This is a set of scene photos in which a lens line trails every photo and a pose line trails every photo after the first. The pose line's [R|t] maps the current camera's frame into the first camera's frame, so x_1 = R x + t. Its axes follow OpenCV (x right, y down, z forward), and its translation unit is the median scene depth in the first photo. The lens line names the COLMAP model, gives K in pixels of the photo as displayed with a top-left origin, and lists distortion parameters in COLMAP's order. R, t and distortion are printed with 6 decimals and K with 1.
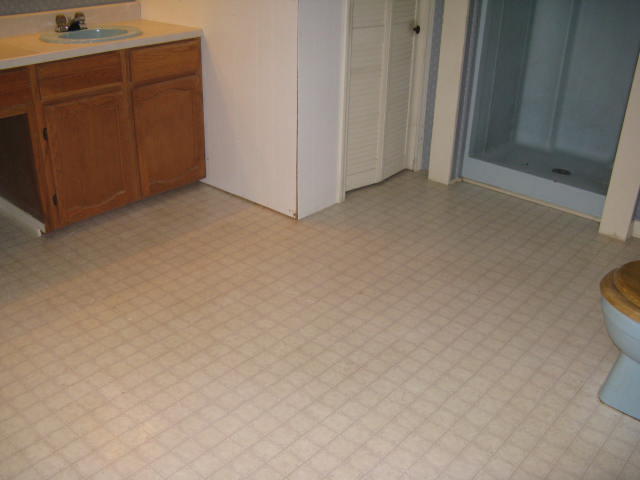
lens RADIAL K [[652.8, 0, 320.0], [0, 652.8, 240.0], [0, 0, 1]] dist [-0.188409, 0.235584]
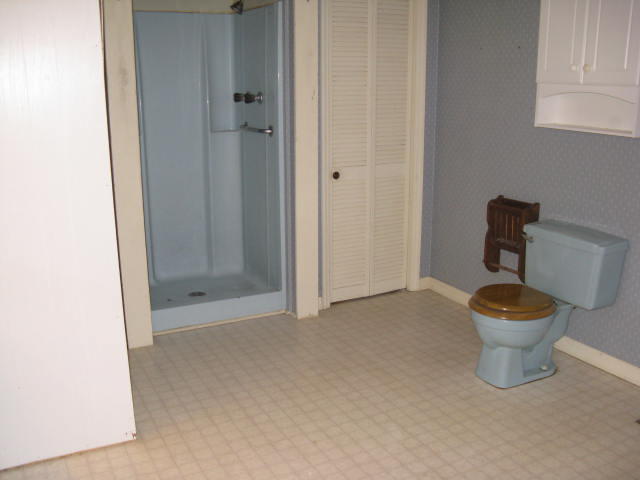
lens RADIAL K [[652.8, 0, 320.0], [0, 652.8, 240.0], [0, 0, 1]] dist [-0.188409, 0.235584]
pose [[0.369520, -0.250316, 0.894873, -0.627501], [0.423242, 0.902676, 0.077729, -0.231415], [-0.827237, 0.350025, 0.439501, 0.380464]]
